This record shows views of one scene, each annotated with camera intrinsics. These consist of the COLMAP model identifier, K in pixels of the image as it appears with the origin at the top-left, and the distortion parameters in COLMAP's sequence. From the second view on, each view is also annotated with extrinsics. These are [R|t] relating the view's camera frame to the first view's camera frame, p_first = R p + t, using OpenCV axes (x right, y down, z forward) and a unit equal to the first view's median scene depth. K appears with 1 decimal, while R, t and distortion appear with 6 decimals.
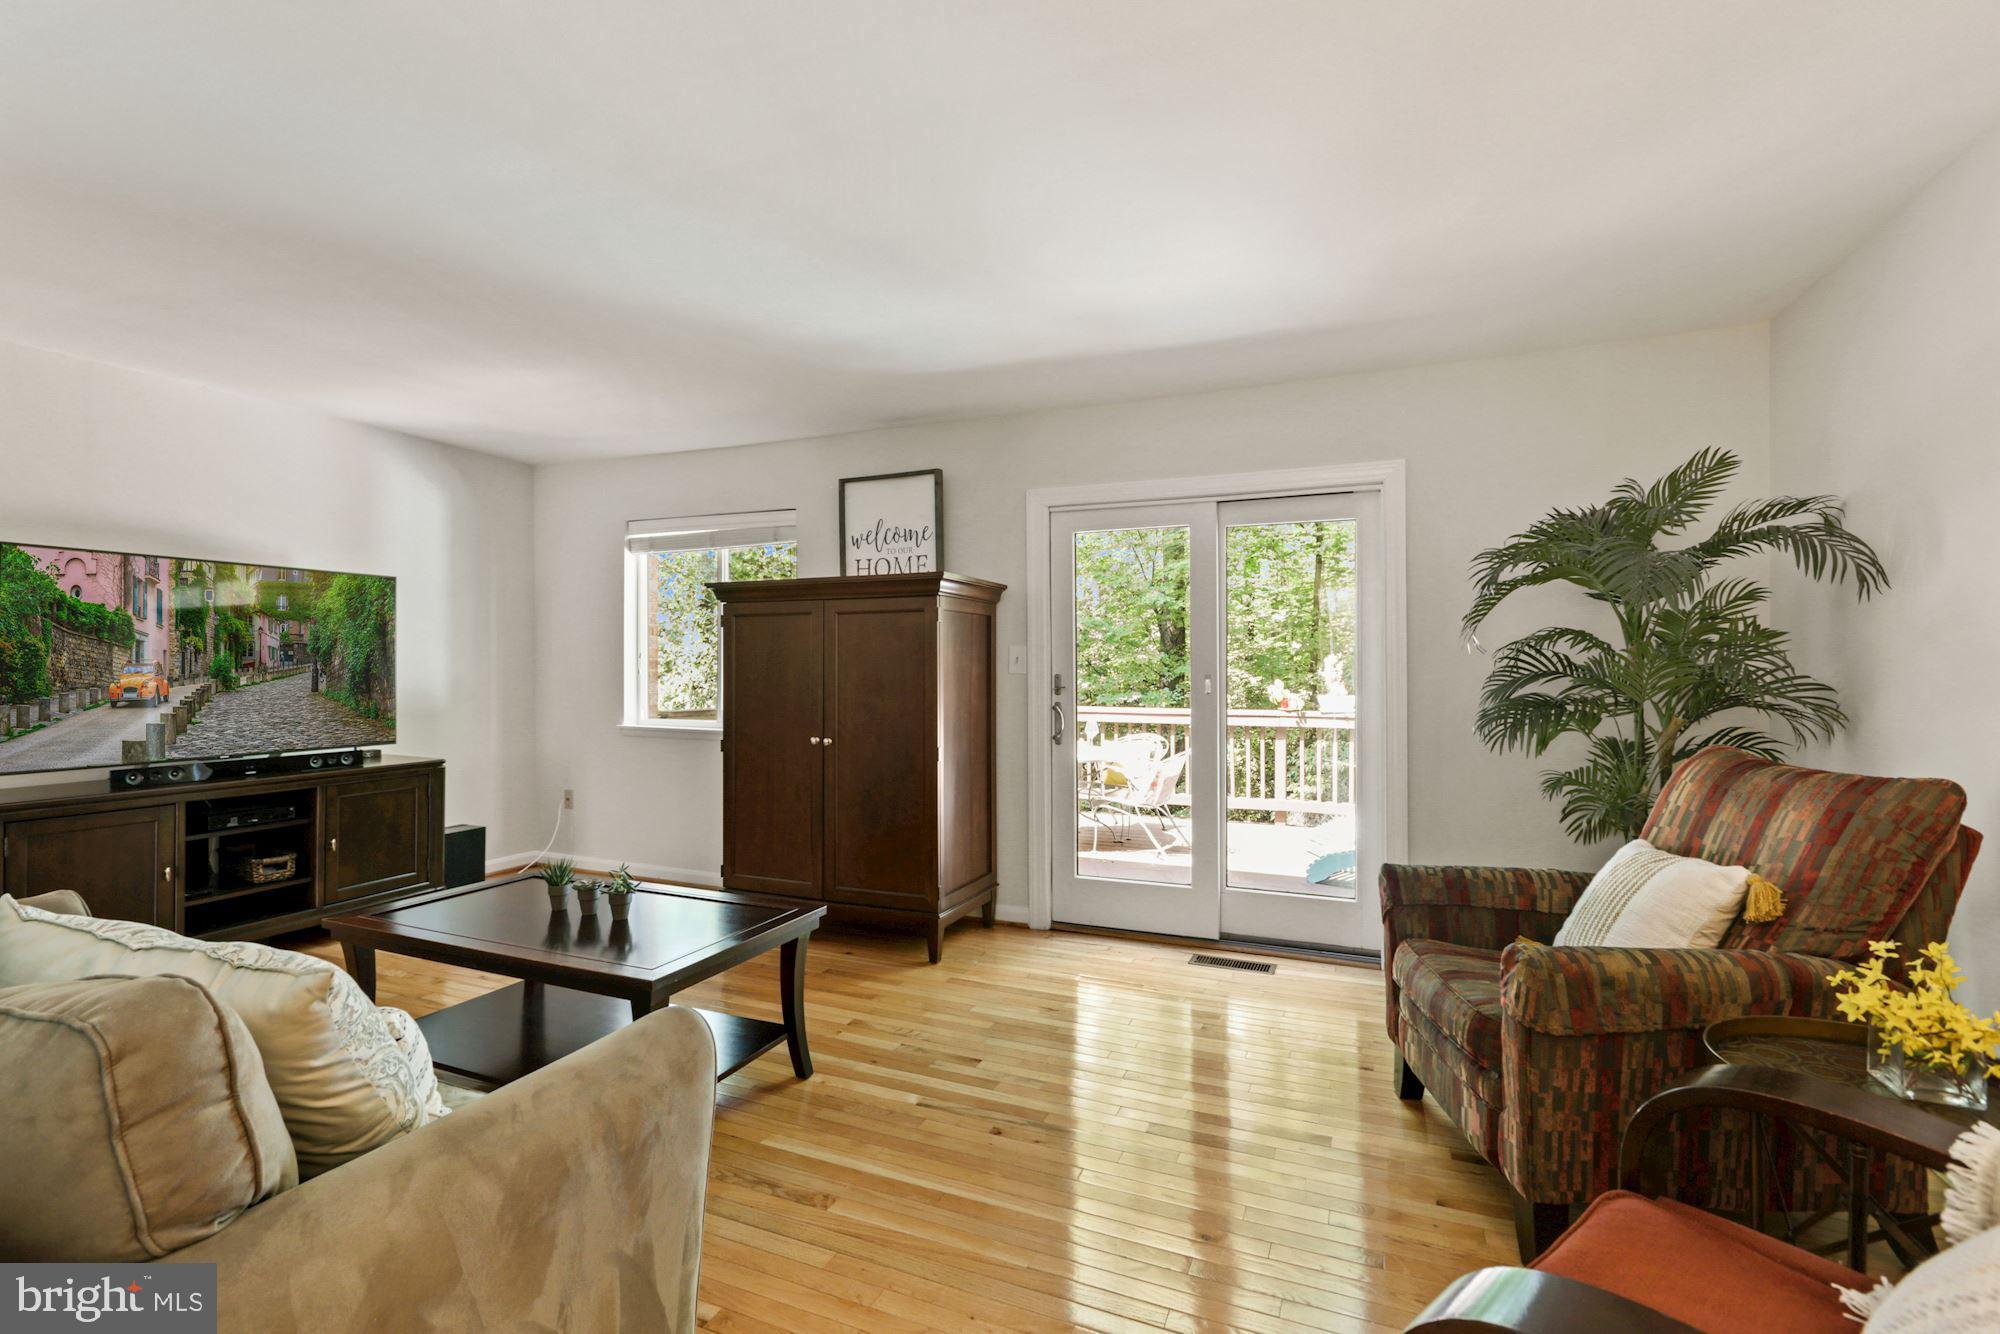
lens RADIAL K [[909.7, 0, 1008.8], [0, 909.7, 675.3], [0, 0, 1]] dist [0.009984, -0.002900]
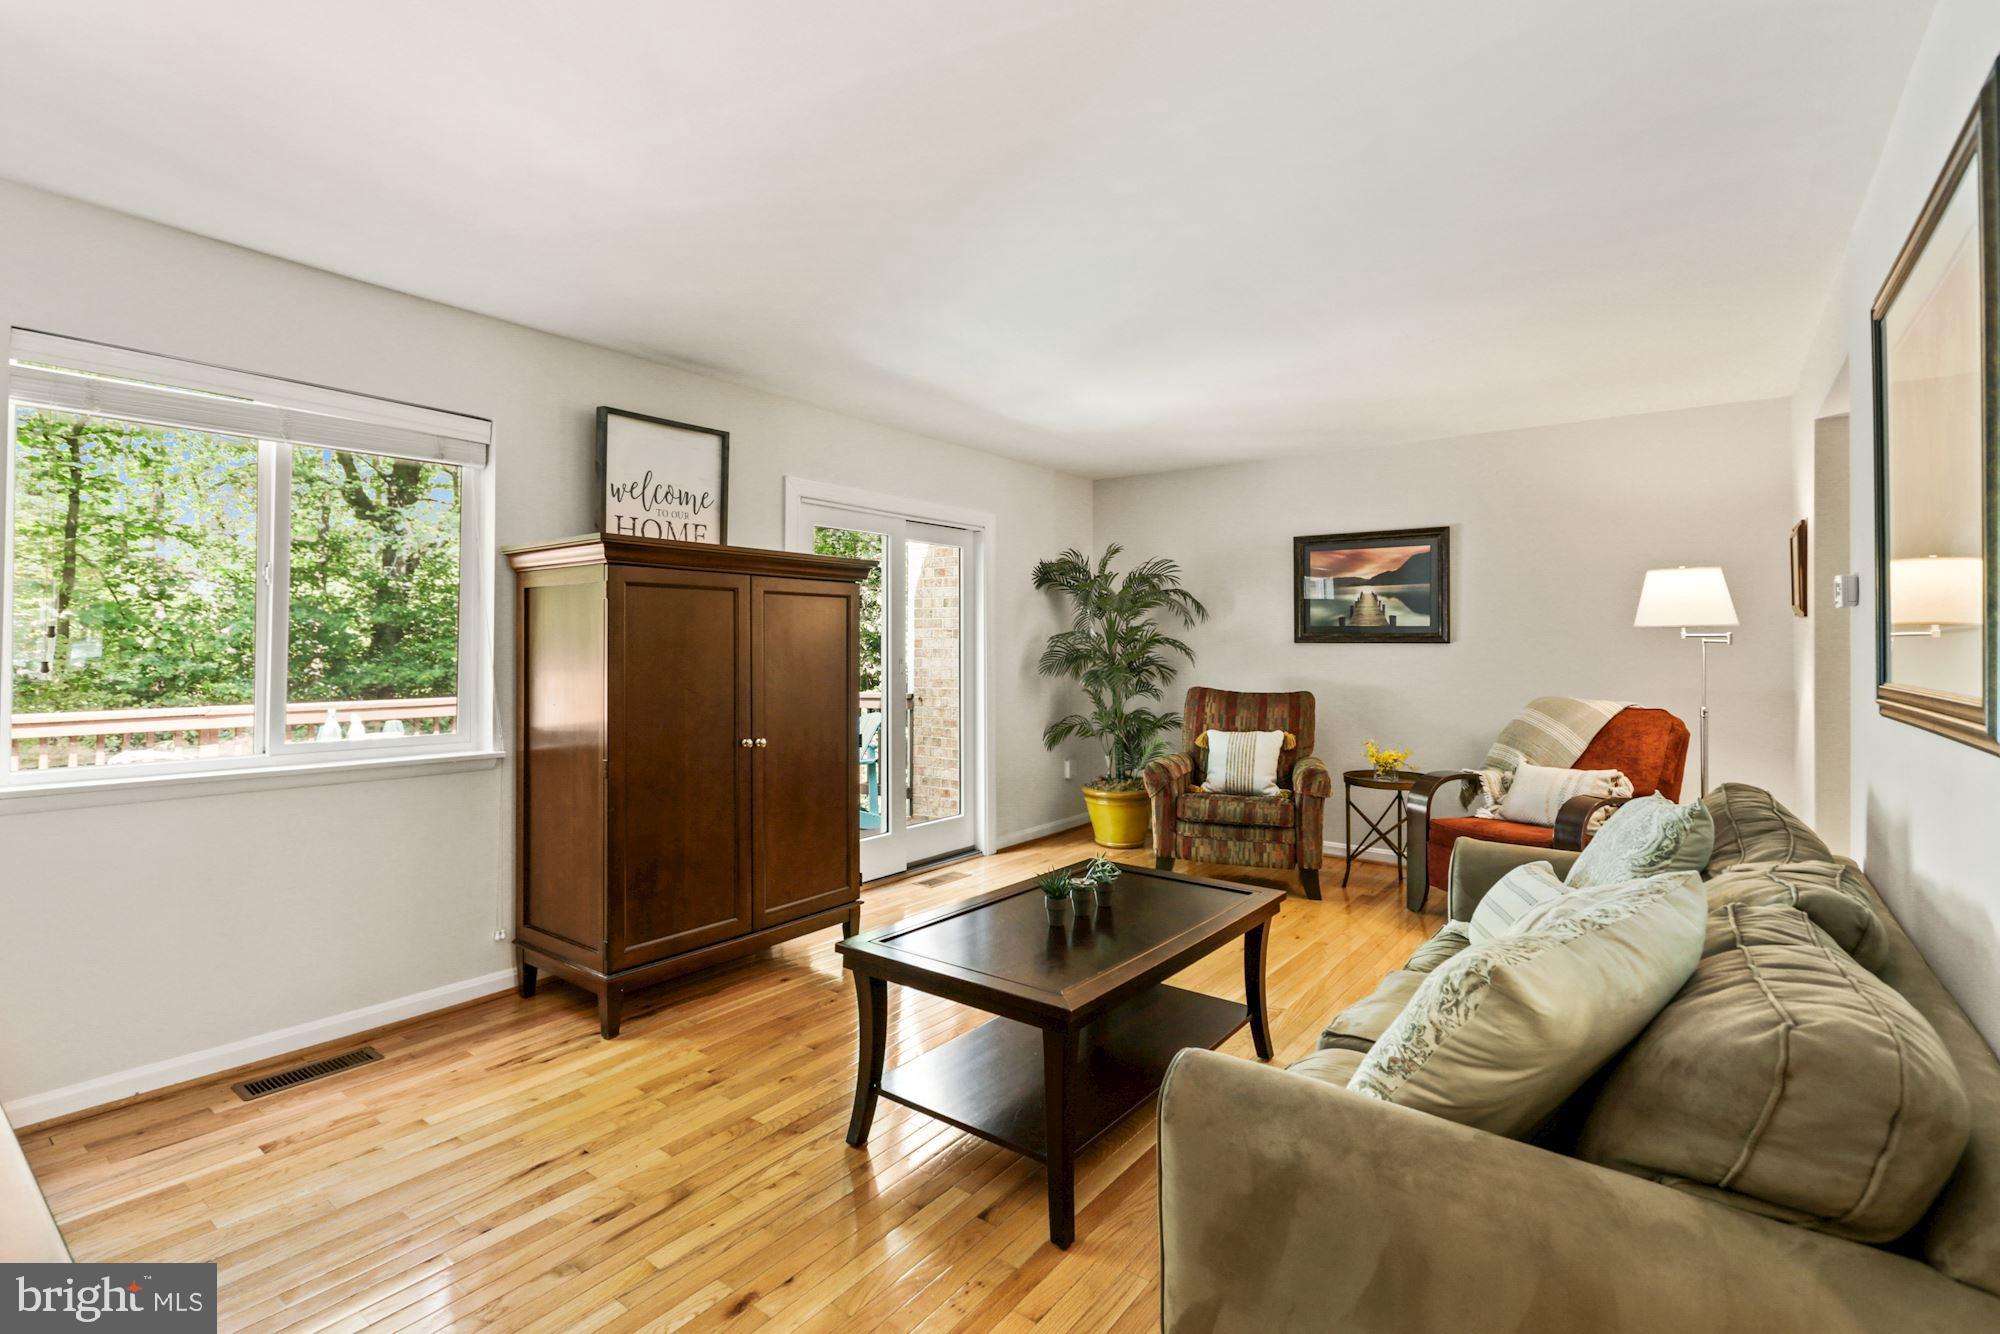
lens RADIAL K [[909.7, 0, 980.7], [0, 909.7, 639.4], [0, 0, 1]] dist [0.009984, -0.002900]
pose [[0.243230, 0.003851, 0.969961, -0.855410], [0.008521, 0.999945, -0.006106, -0.014081], [-0.969931, 0.009750, 0.243184, 0.519055]]
